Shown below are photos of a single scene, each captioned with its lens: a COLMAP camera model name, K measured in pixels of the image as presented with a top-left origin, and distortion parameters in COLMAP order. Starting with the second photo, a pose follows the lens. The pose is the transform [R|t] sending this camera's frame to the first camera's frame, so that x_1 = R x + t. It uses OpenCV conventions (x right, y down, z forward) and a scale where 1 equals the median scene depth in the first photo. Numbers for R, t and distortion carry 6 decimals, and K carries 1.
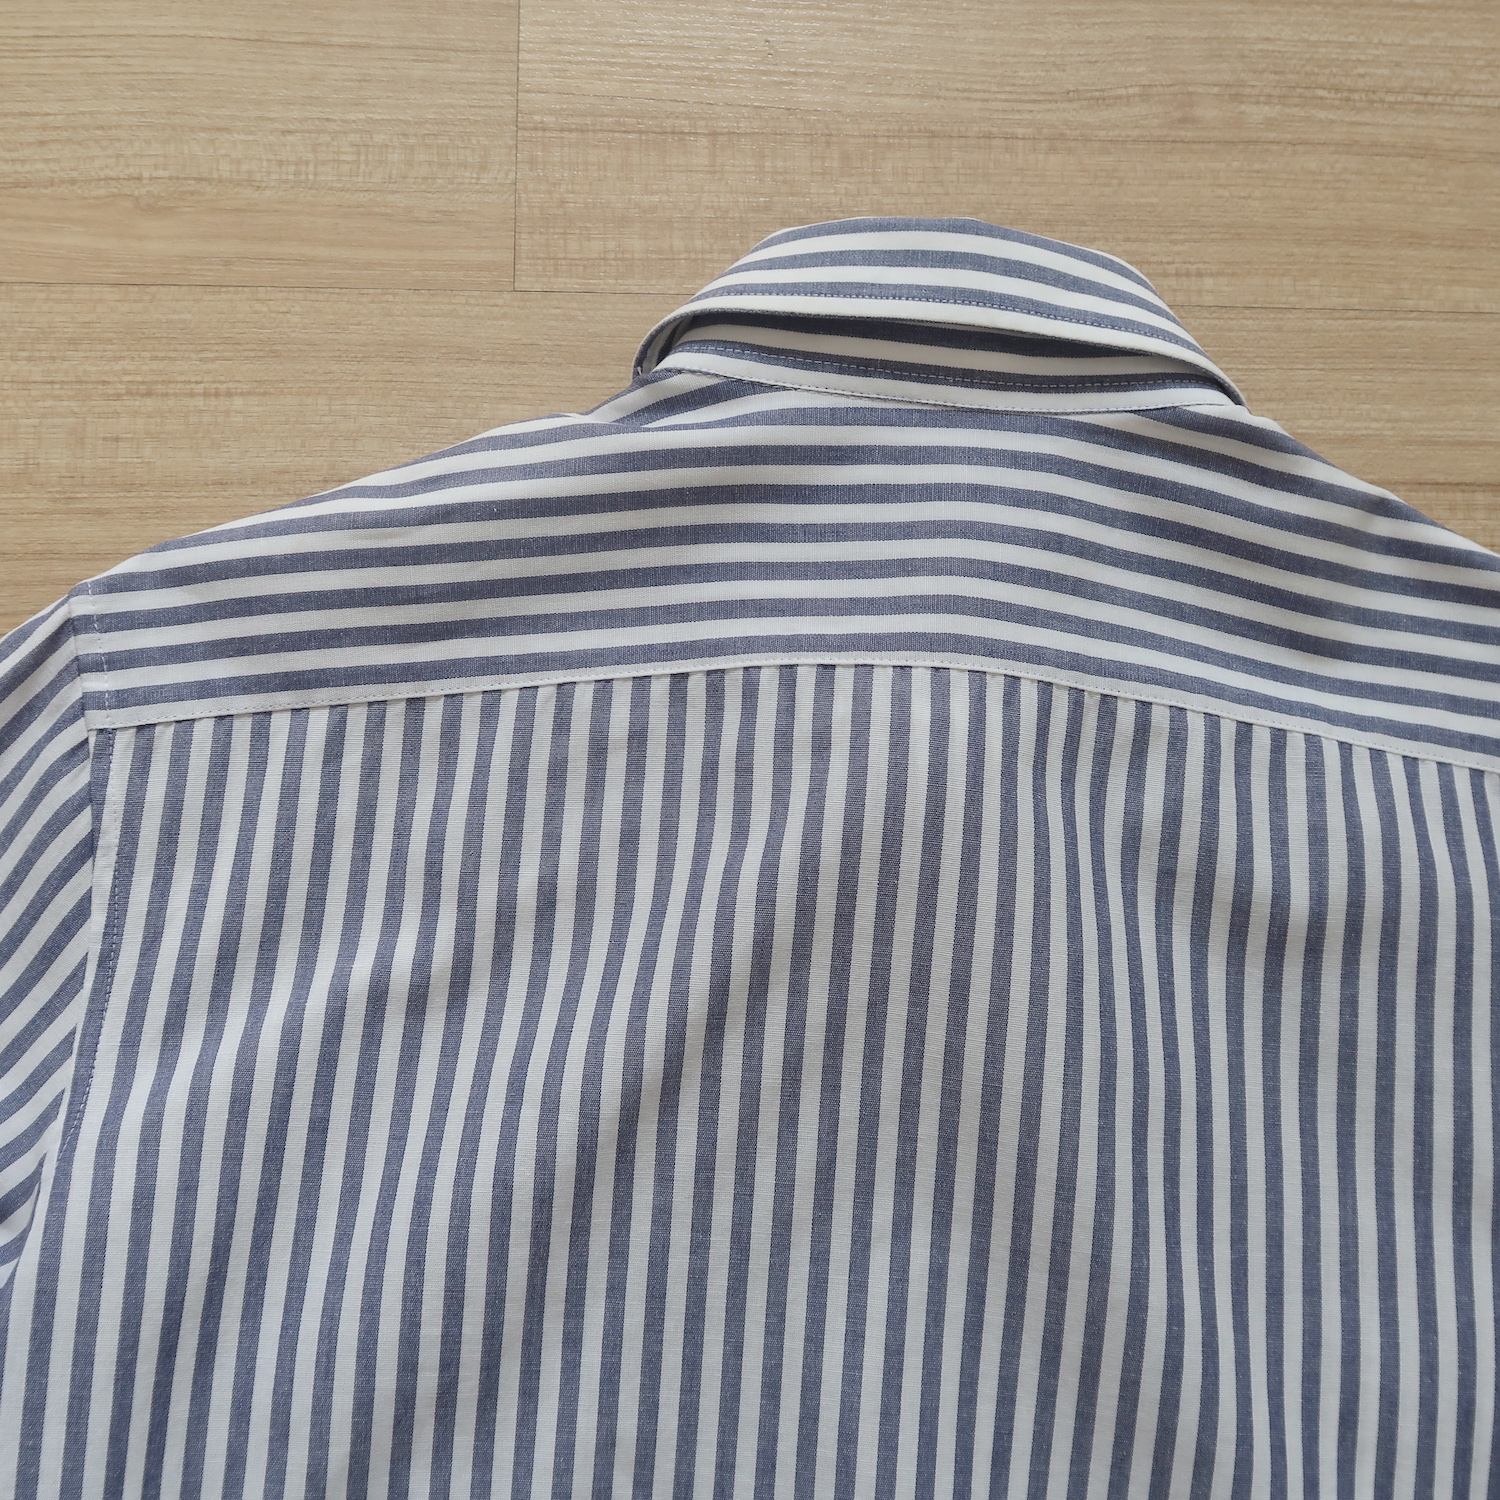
lens RADIAL K [[2090.8, 0, 750.0], [0, 2090.8, 750.0], [0, 0, 1]] dist [-0.020447, 0.011165]
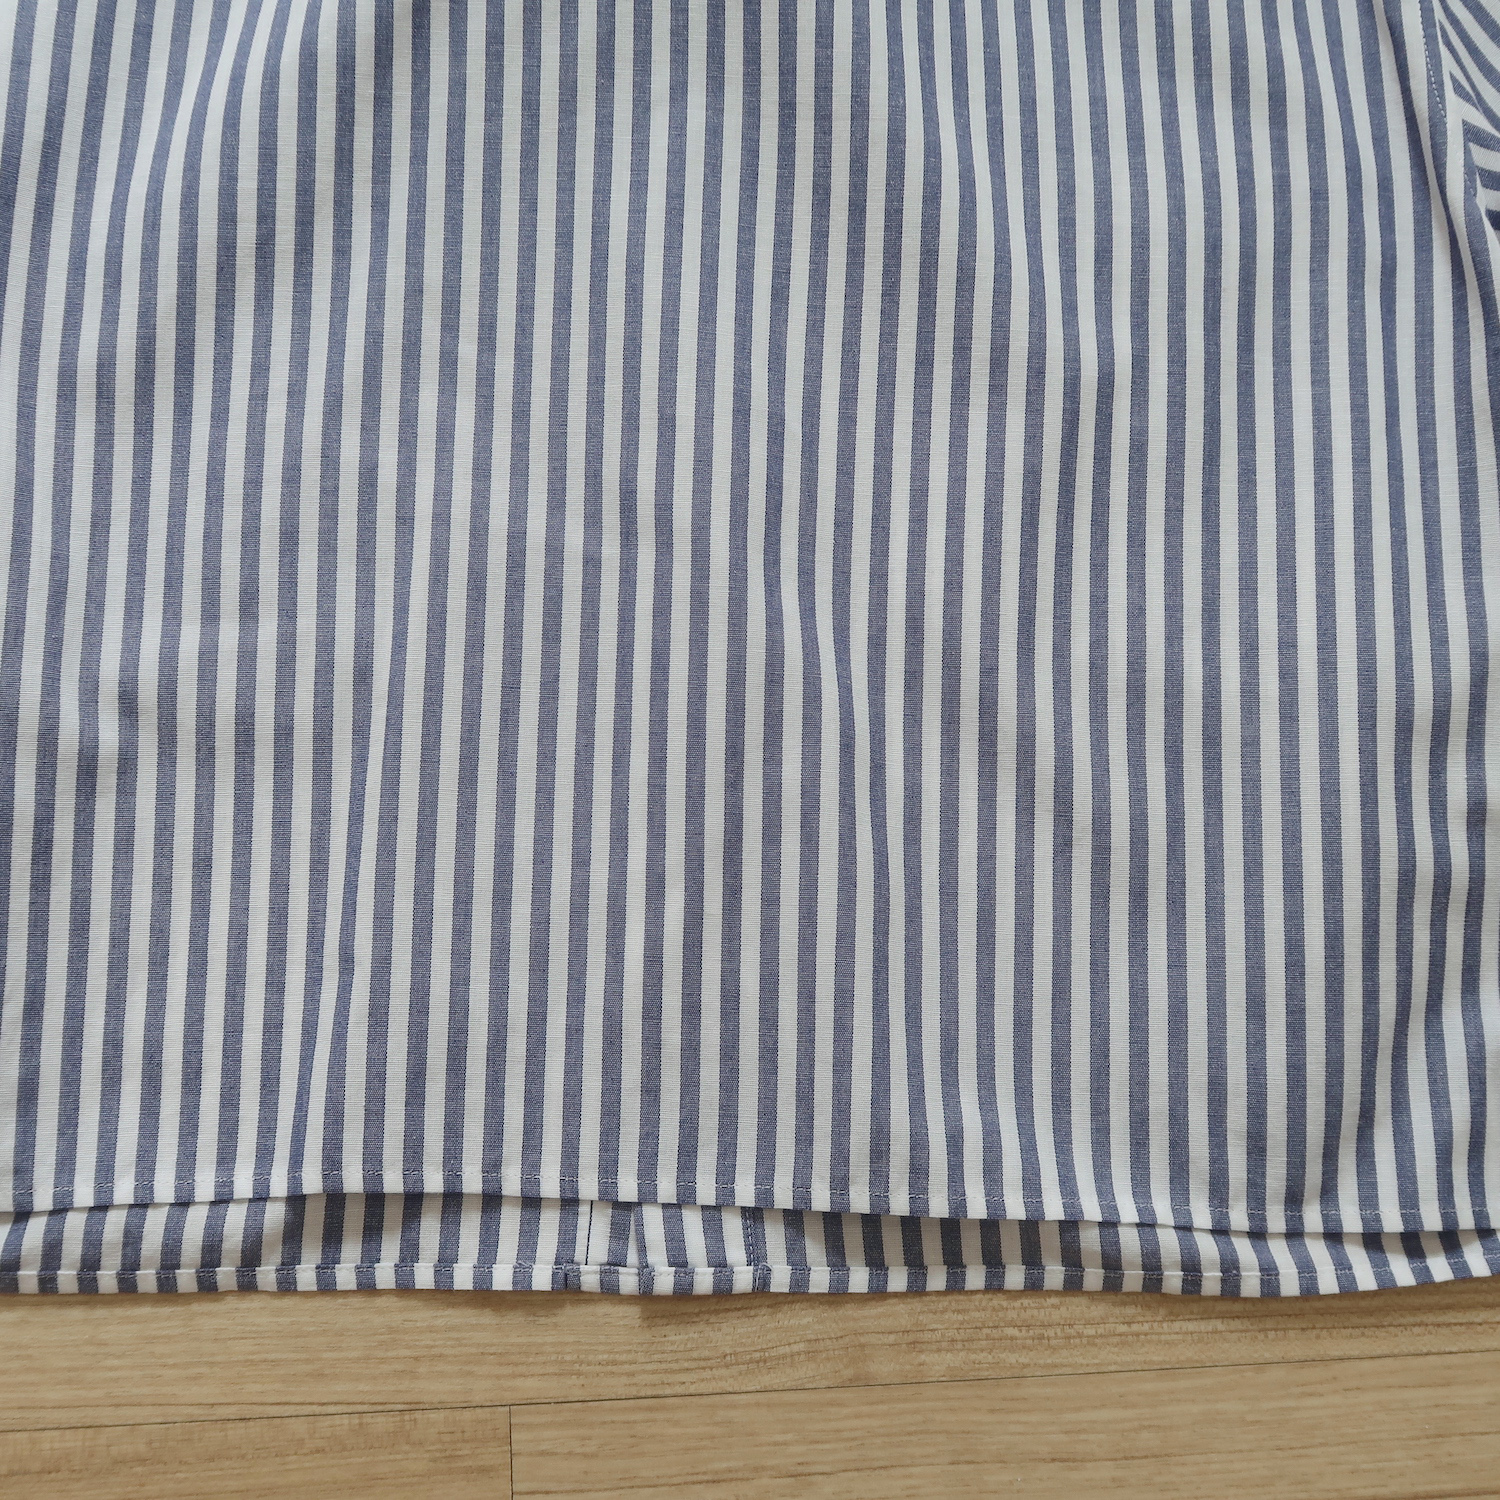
lens RADIAL K [[2118.8, 0, 750.0], [0, 2118.8, 750.0], [0, 0, 1]] dist [-0.001107, -0.002381]
pose [[0.998633, -0.050432, -0.013775, 0.104871], [0.050012, 0.998320, -0.029264, 0.589670], [0.015227, 0.028535, 0.999477, -0.092126]]
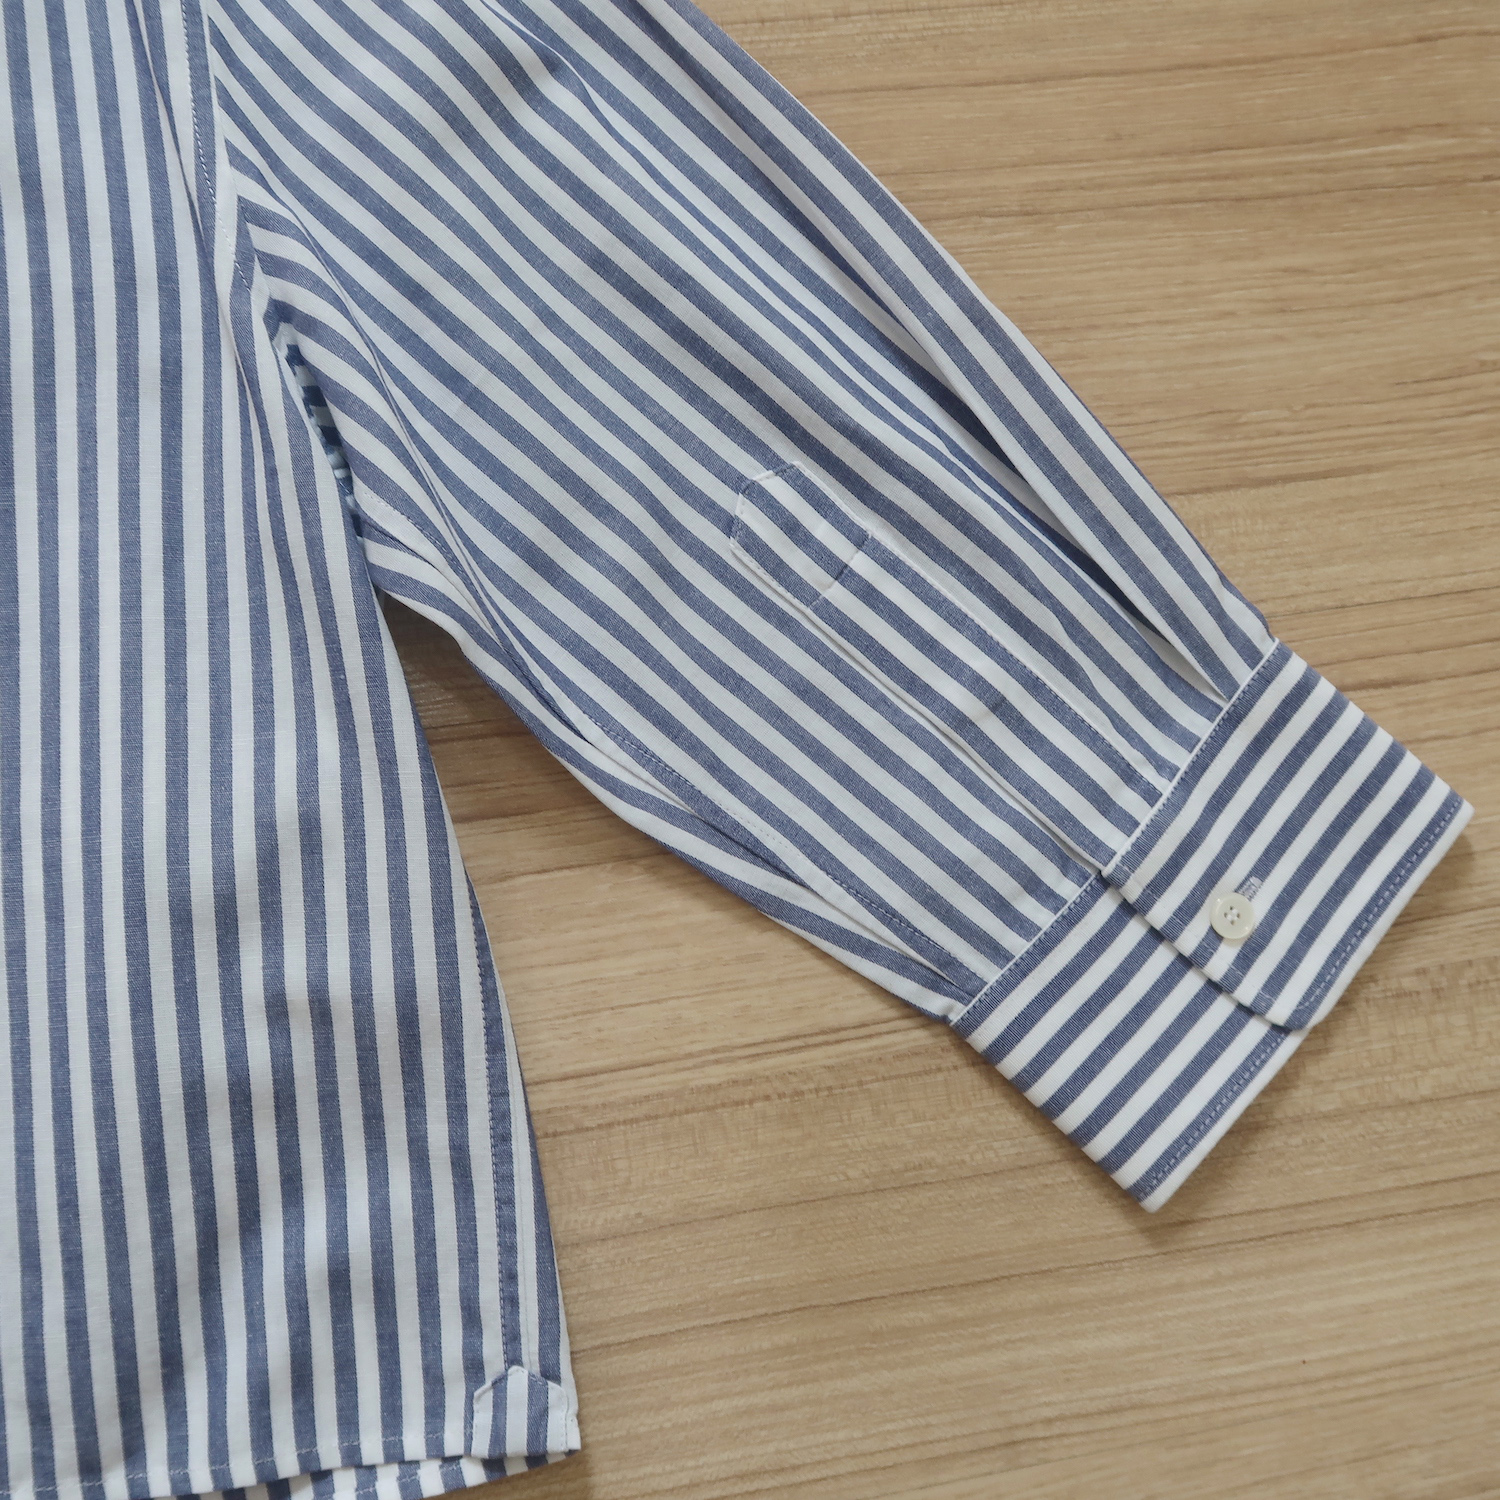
lens RADIAL K [[2090.8, 0, 750.0], [0, 2090.8, 750.0], [0, 0, 1]] dist [-0.020447, 0.011165]
pose [[0.984584, -0.142136, 0.101938, 0.565440], [0.138662, 0.989514, 0.040430, 0.491375], [-0.106615, -0.025672, 0.993969, 0.035213]]
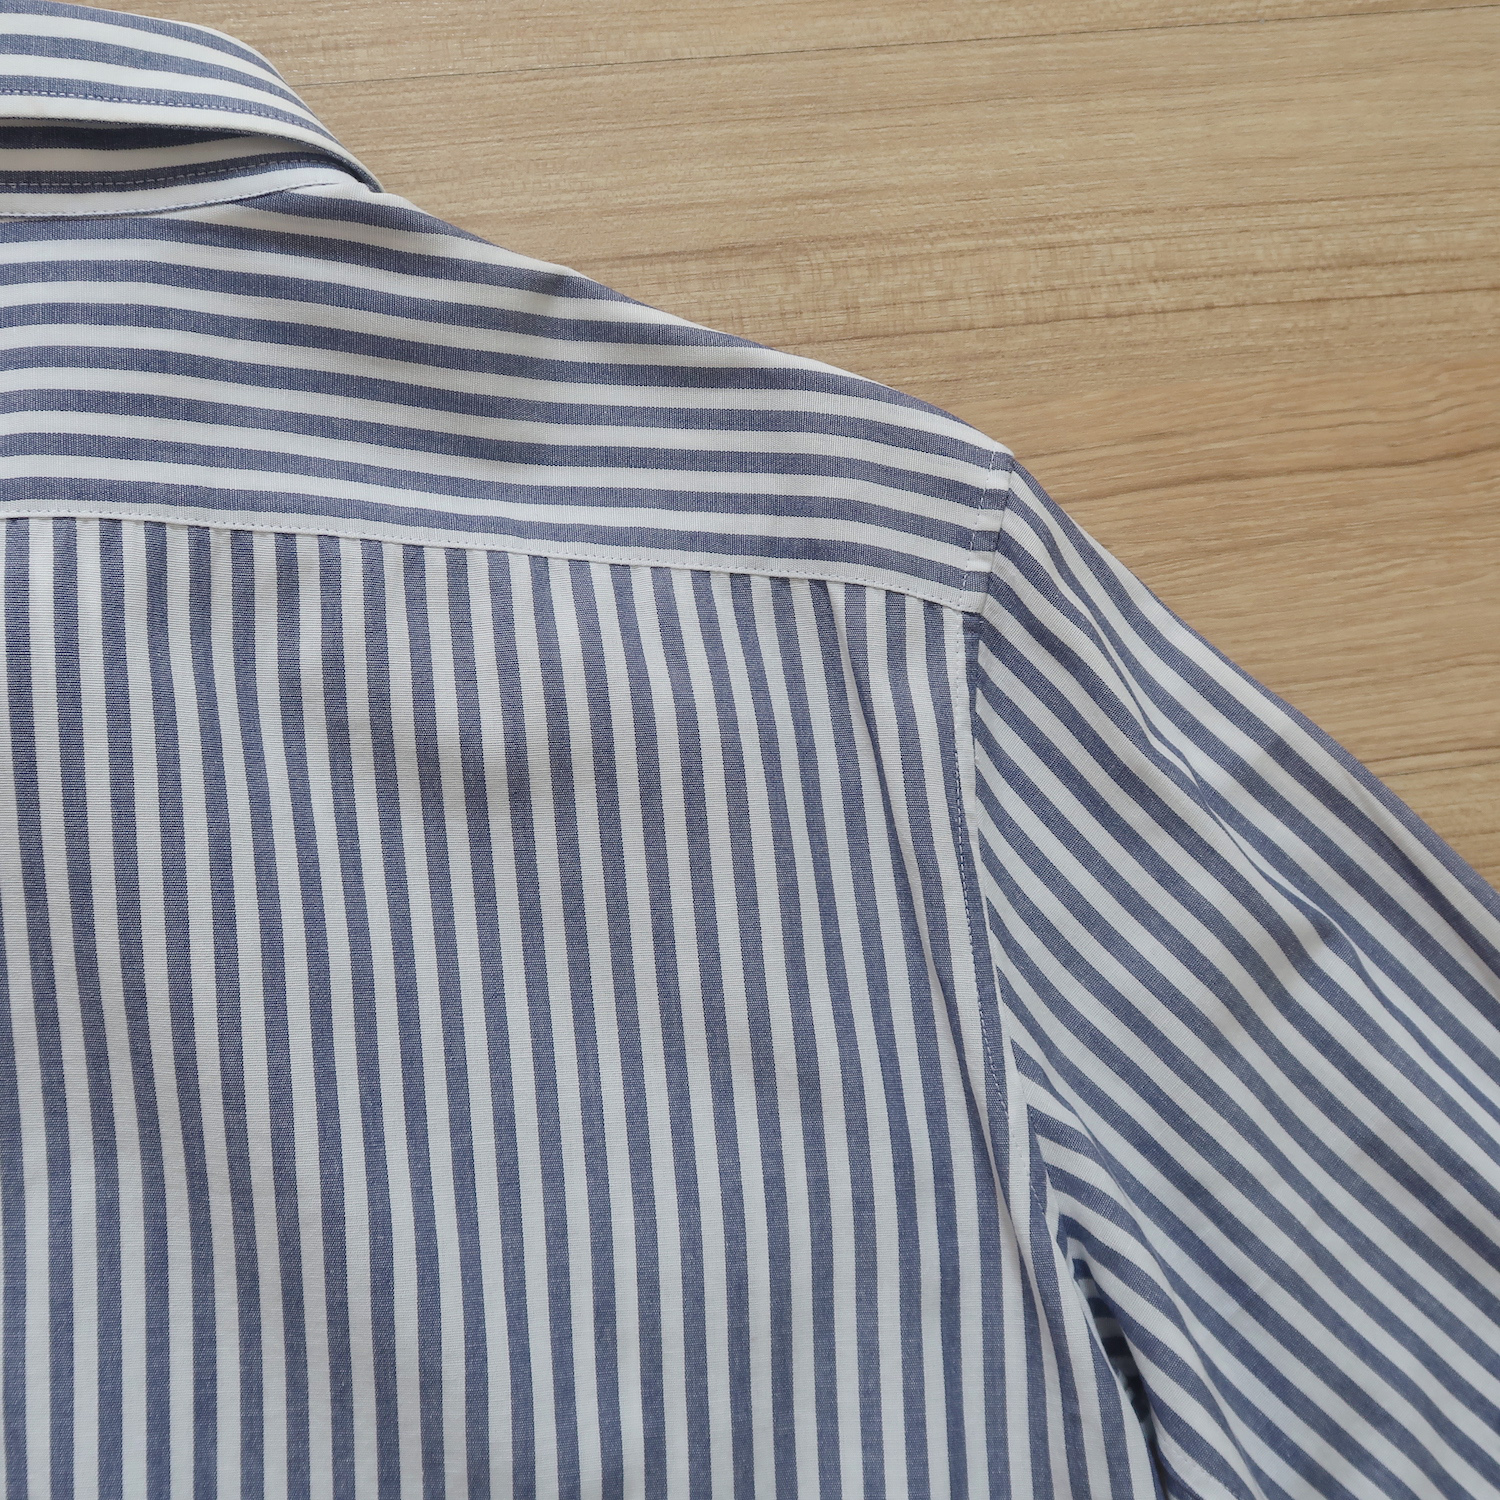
lens RADIAL K [[2090.8, 0, 750.0], [0, 2090.8, 750.0], [0, 0, 1]] dist [-0.020447, 0.011165]
pose [[0.990863, -0.116402, 0.068119, 0.310616], [0.113892, 0.992702, 0.039653, 0.054081], [-0.072238, -0.031533, 0.996889, 0.113835]]
